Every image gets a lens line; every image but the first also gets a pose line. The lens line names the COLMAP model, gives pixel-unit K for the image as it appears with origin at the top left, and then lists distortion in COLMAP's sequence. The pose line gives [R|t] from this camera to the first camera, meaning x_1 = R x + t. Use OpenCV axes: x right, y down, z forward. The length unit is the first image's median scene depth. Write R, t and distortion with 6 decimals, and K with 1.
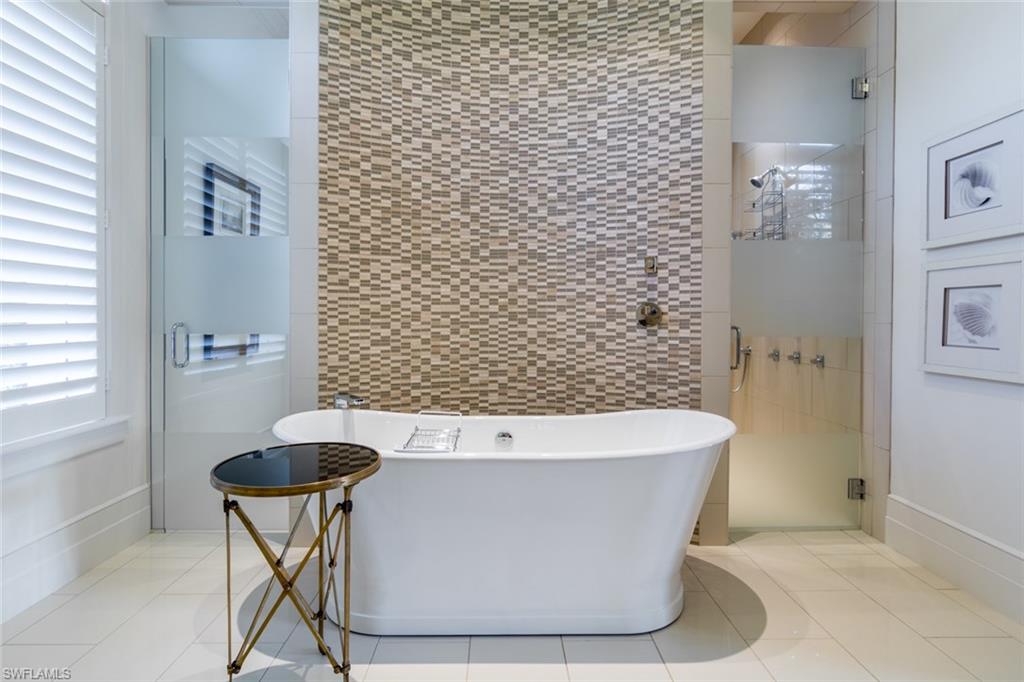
lens RADIAL K [[506.9, 0, 507.2], [0, 506.9, 322.8], [0, 0, 1]] dist [-0.006493, -0.000045]
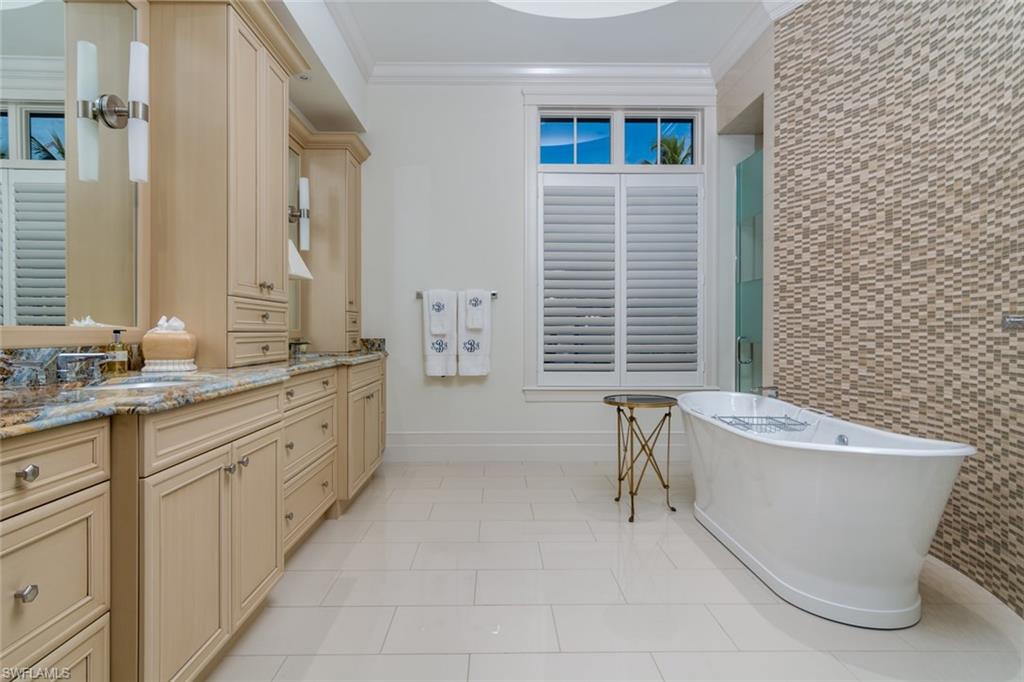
lens RADIAL K [[506.9, 0, 510.3], [0, 506.9, 336.7], [0, 0, 1]] dist [-0.006493, -0.000045]
pose [[0.015638, 0.006142, -0.999859, 0.940039], [-0.012394, 0.999905, 0.005948, 0.002631], [0.999801, 0.012300, 0.015713, 0.222067]]
